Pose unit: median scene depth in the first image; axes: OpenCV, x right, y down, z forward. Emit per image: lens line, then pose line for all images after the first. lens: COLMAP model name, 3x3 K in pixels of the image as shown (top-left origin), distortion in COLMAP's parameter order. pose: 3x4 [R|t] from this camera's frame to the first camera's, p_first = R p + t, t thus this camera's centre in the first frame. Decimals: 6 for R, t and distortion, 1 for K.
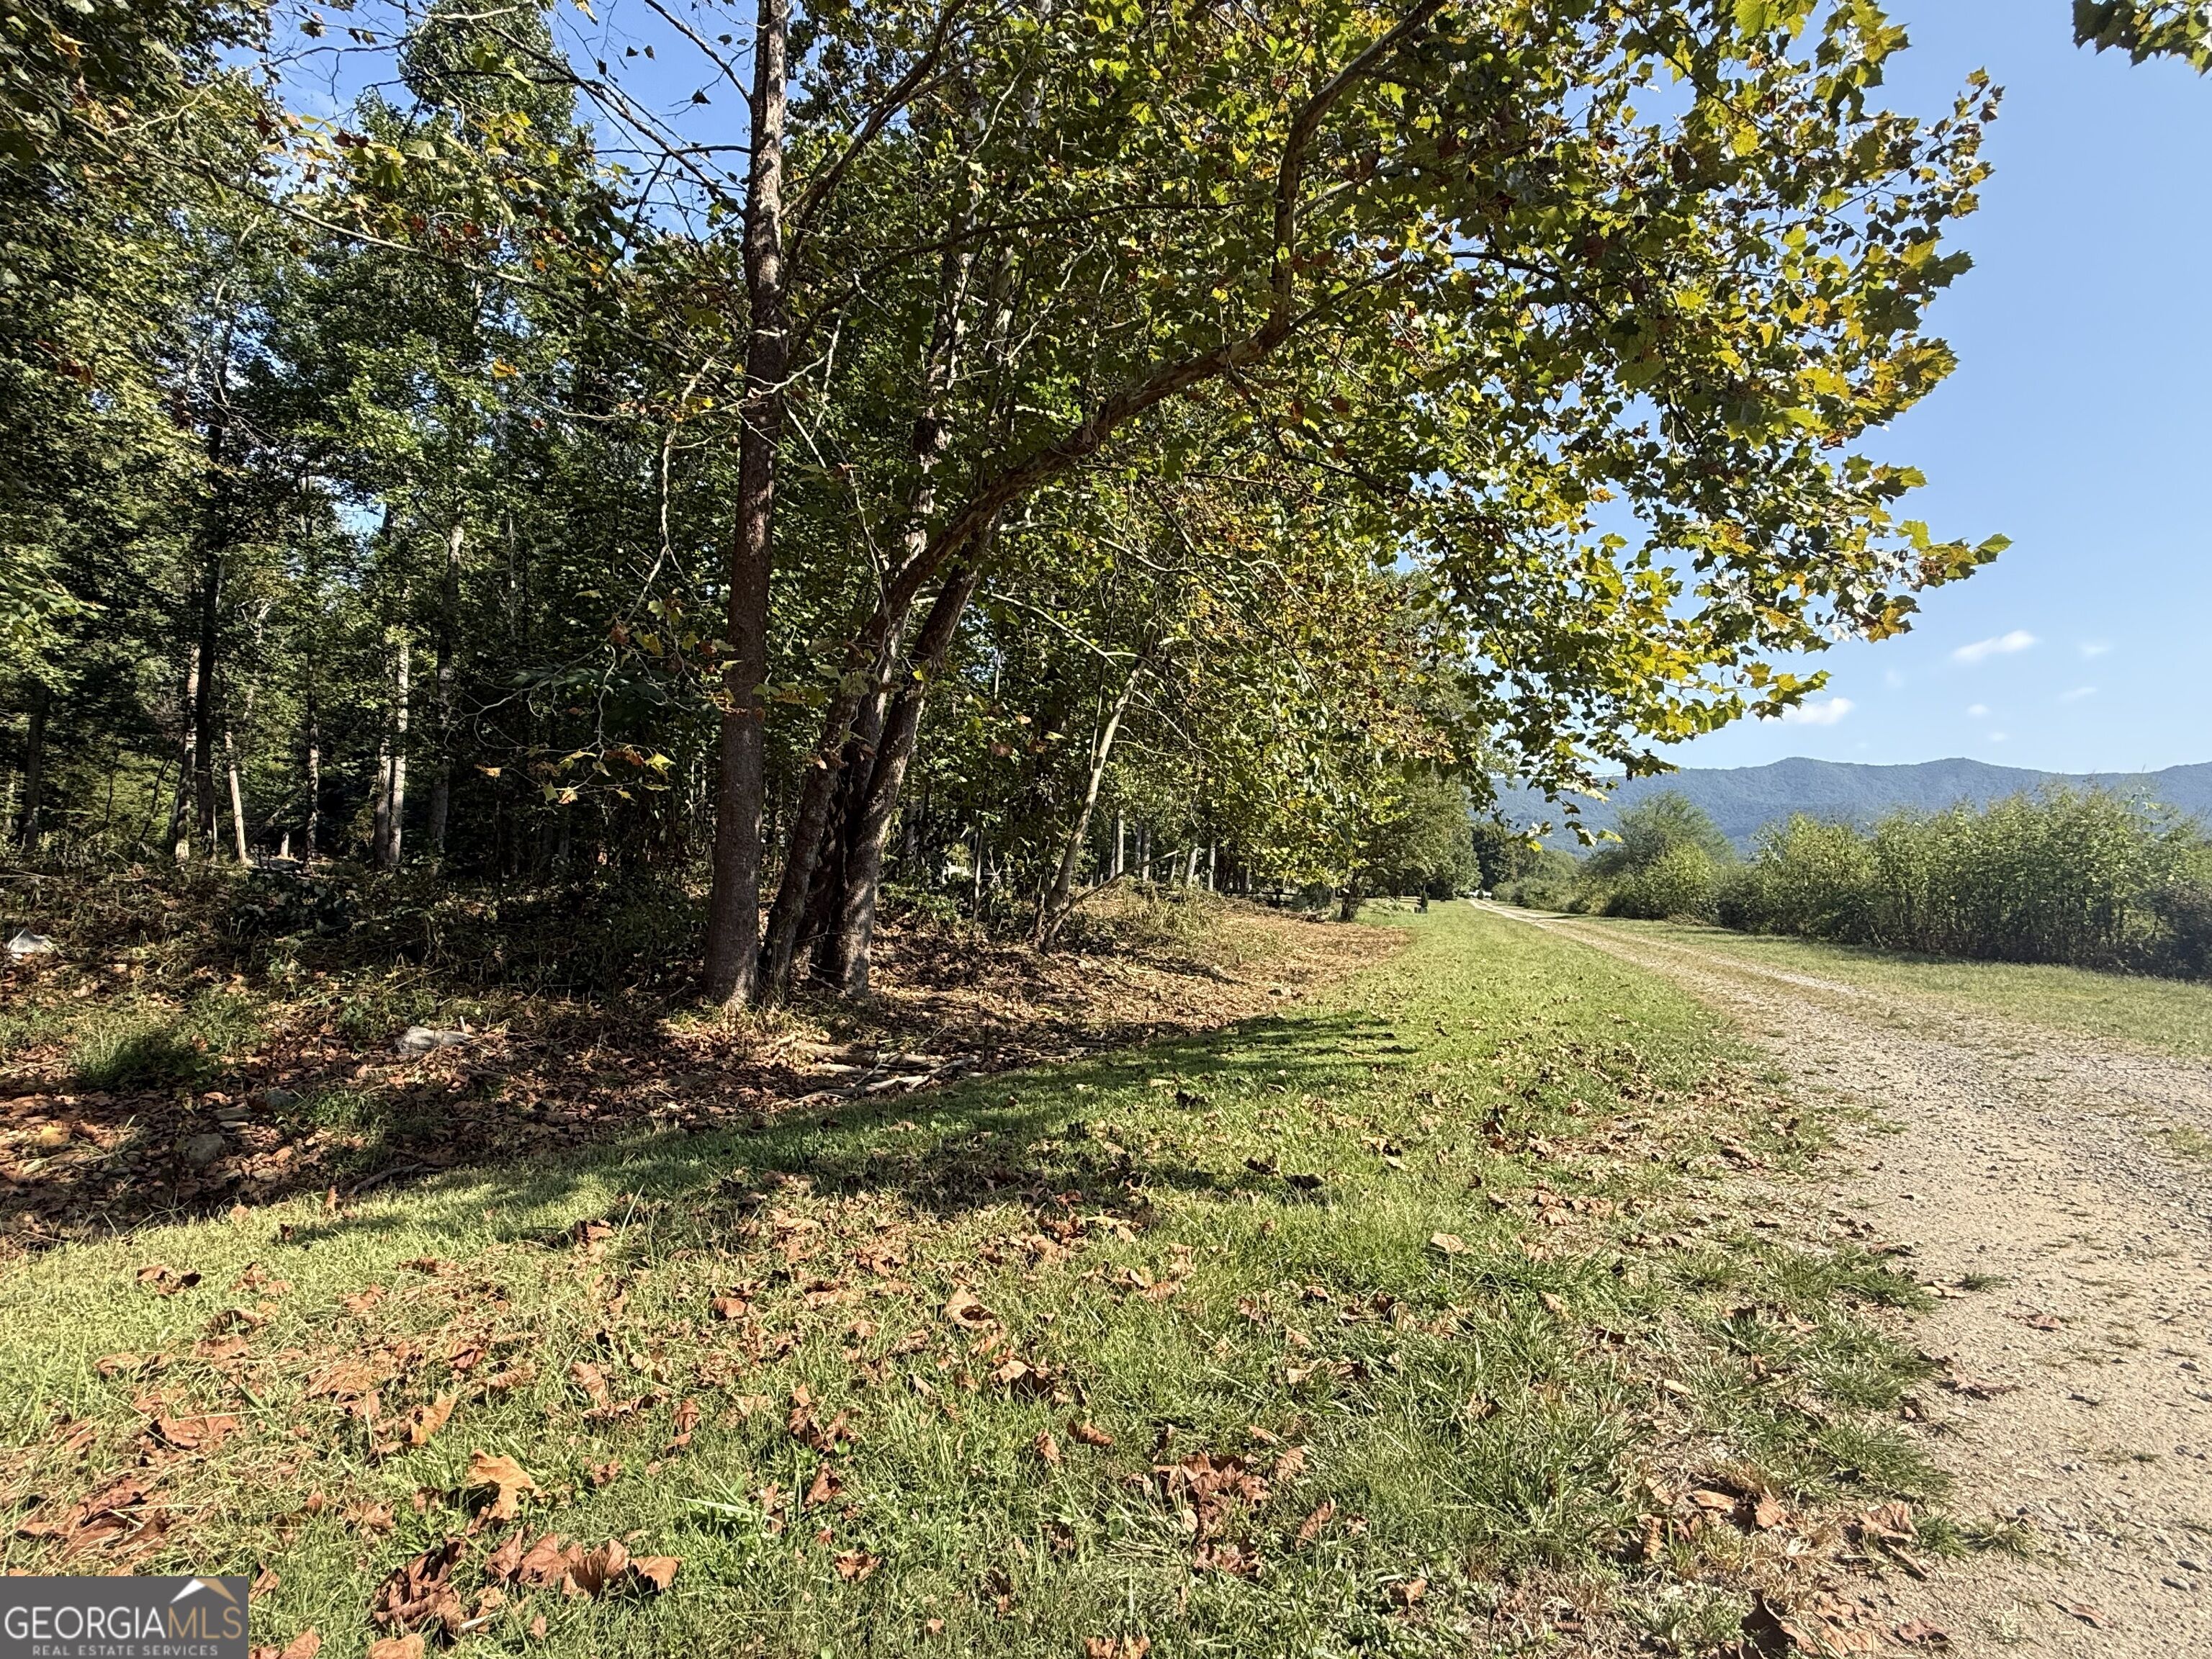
lens RADIAL K [[1086.4, 0, 1106.0], [0, 1086.4, 829.5], [0, 0, 1]] dist [0.000346, -0.000241]
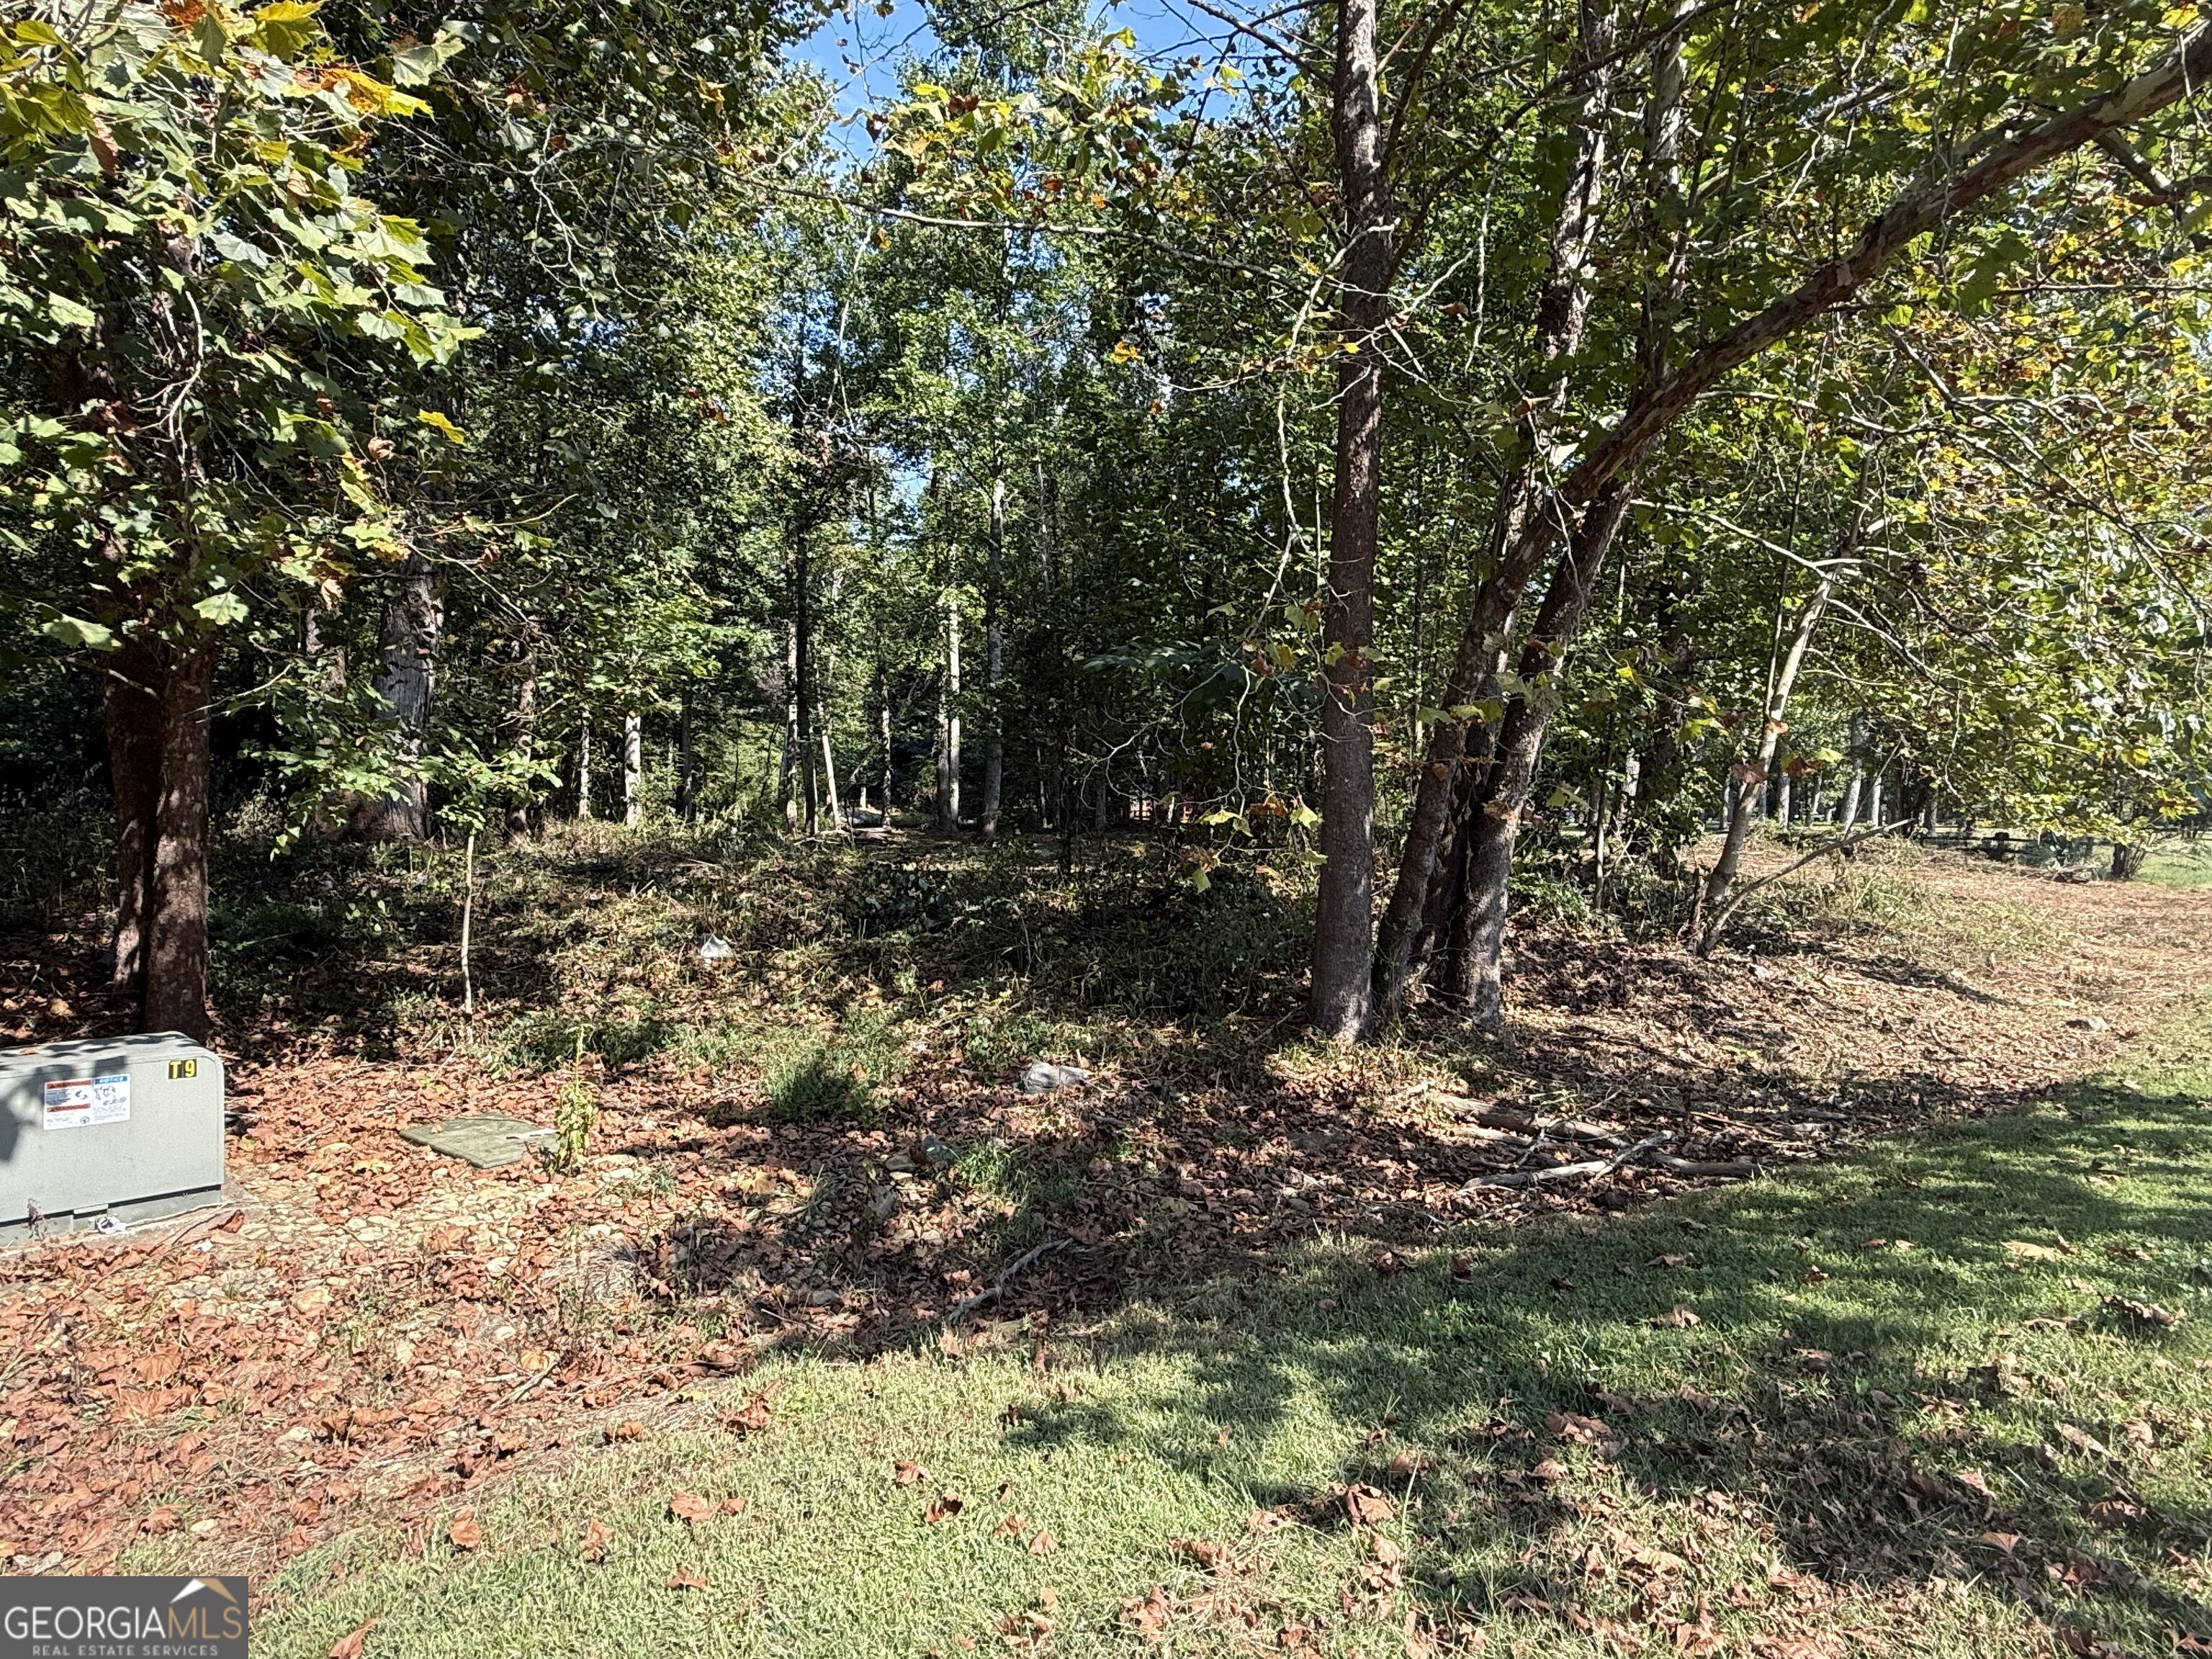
lens RADIAL K [[1238.7, 0, 1109.2], [0, 1238.7, 825.2], [0, 0, 1]] dist [0.003600, -0.000870]
pose [[0.900802, -0.014091, -0.434002, -0.052091], [0.037866, 0.998215, 0.046183, -0.034180], [0.432577, -0.058035, 0.899727, 0.032961]]
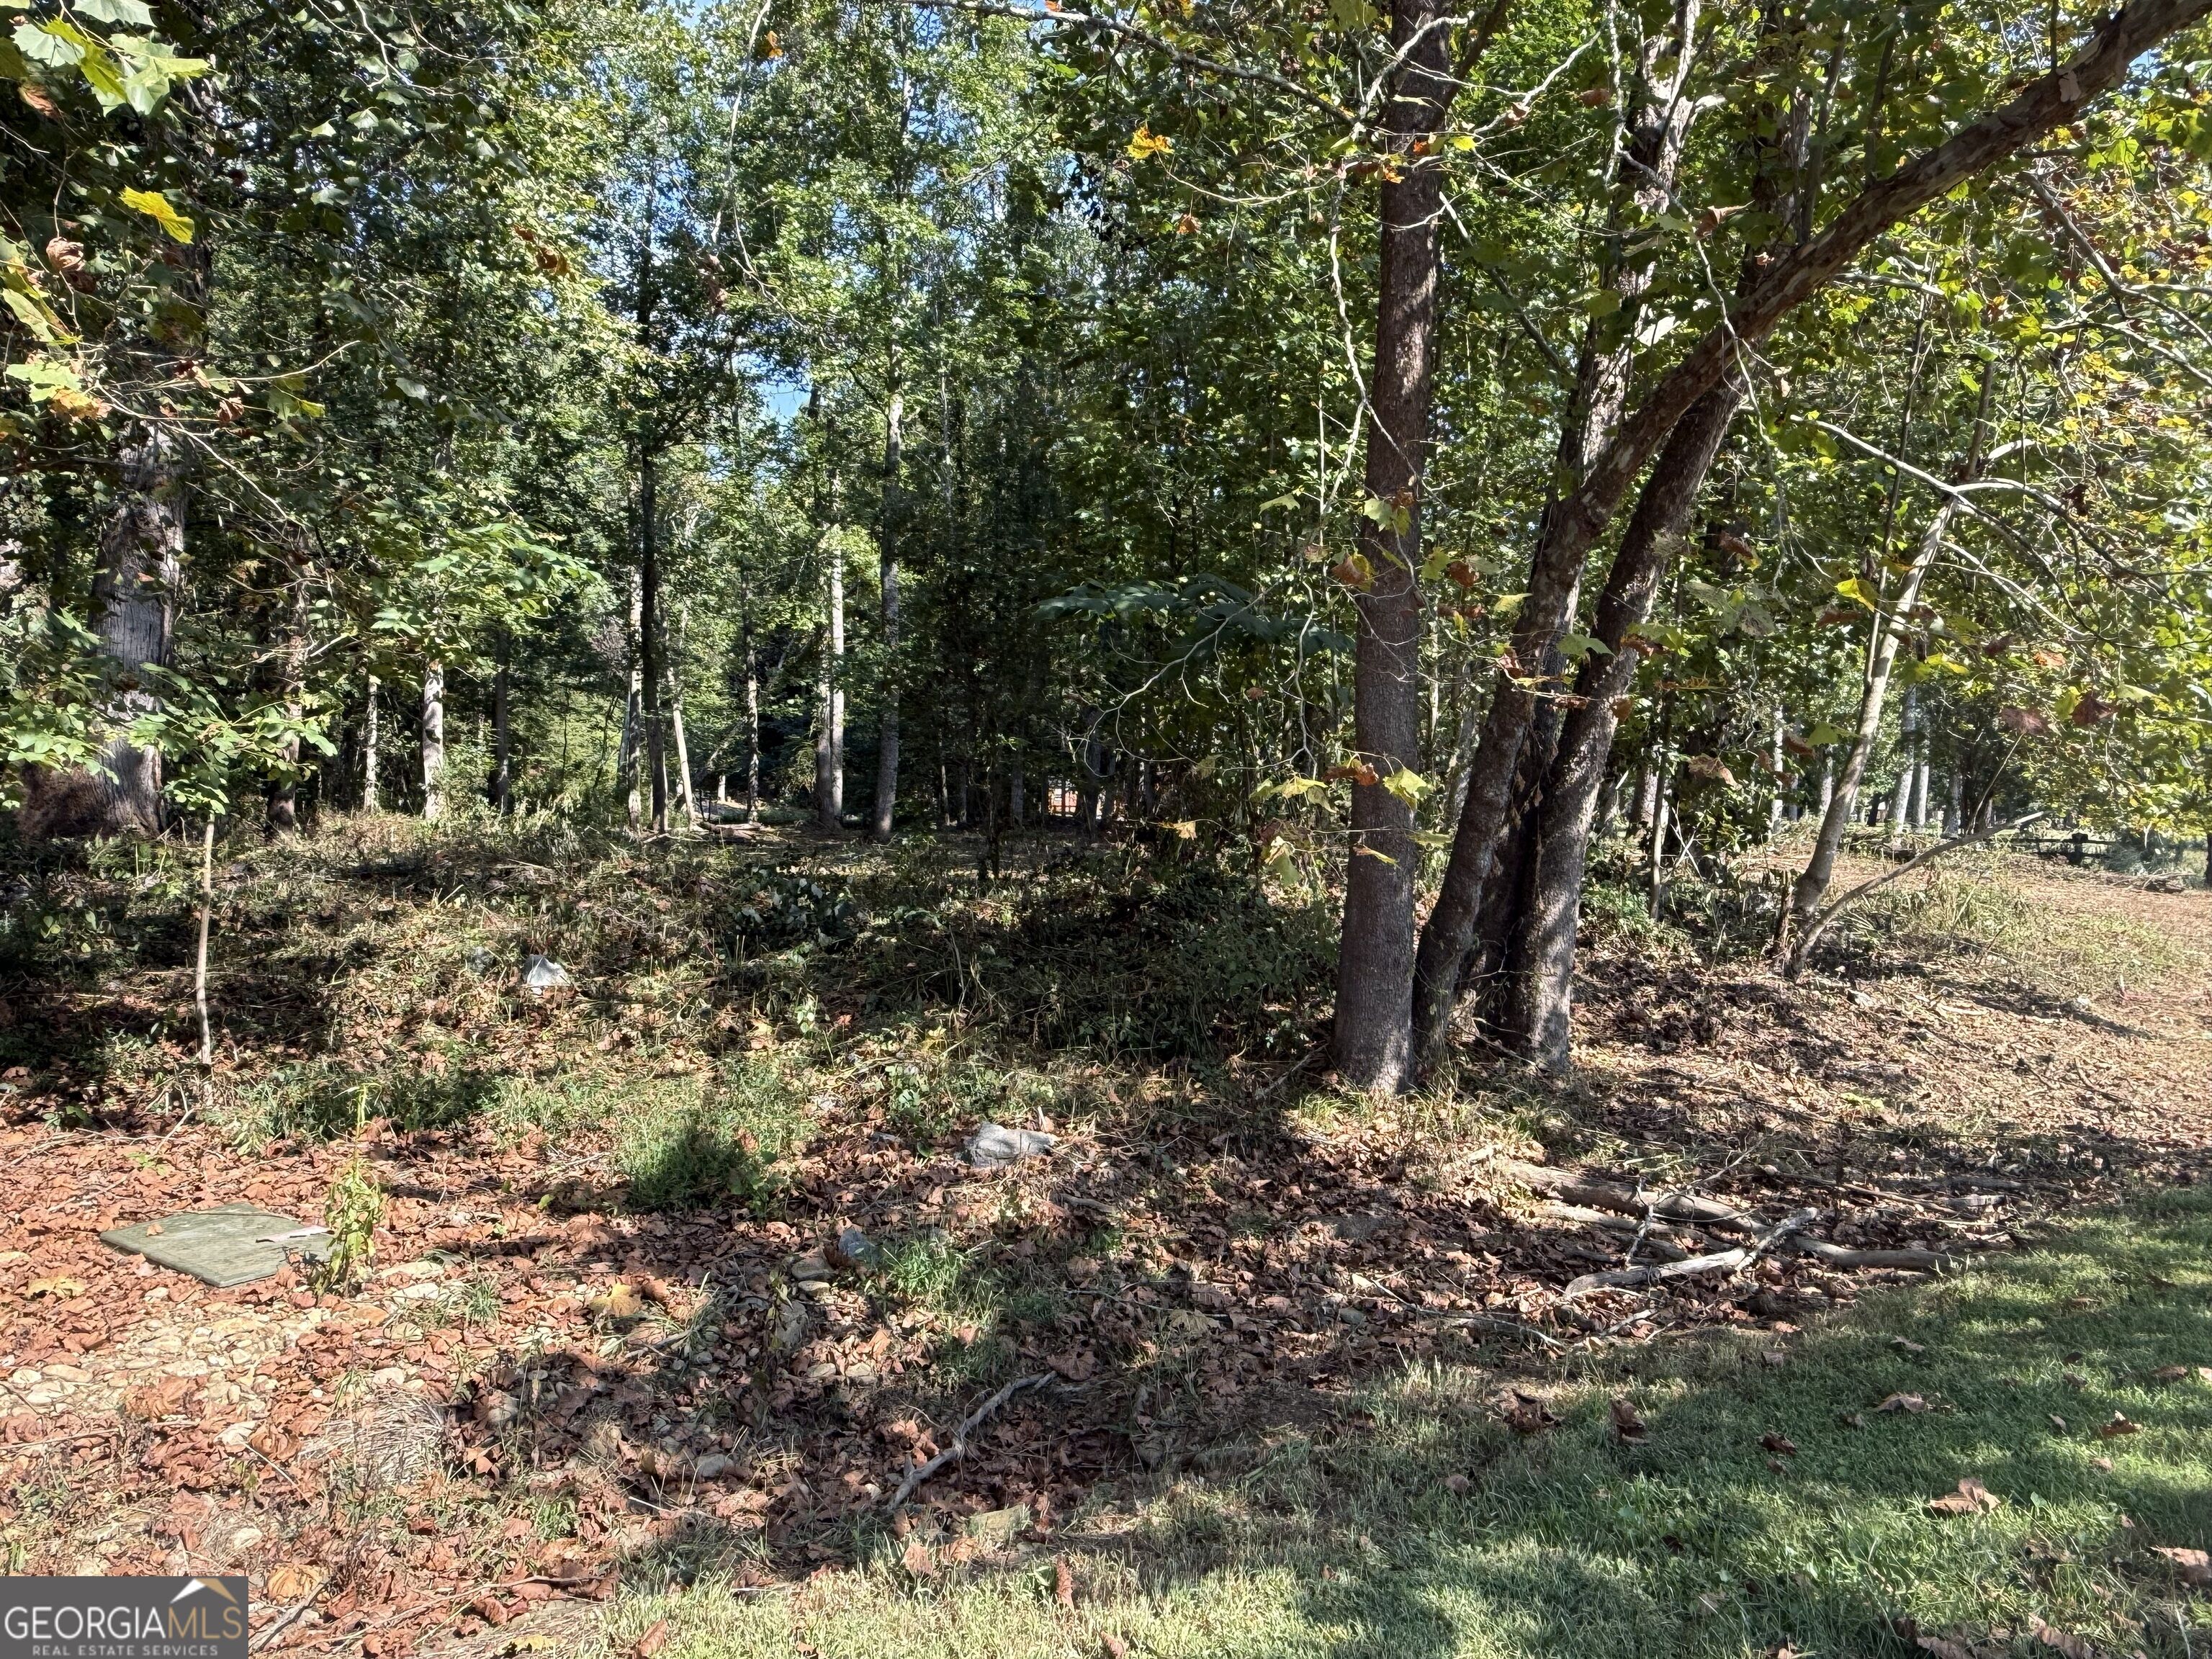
lens RADIAL K [[1486.3, 0, 1106.0], [0, 1486.3, 829.5], [0, 0, 1]] dist [0.001772, 0.002142]
pose [[0.924569, -0.009881, -0.380887, -0.092160], [0.032027, 0.998141, 0.051851, -0.028113], [0.379666, -0.060139, 0.923167, 0.068778]]
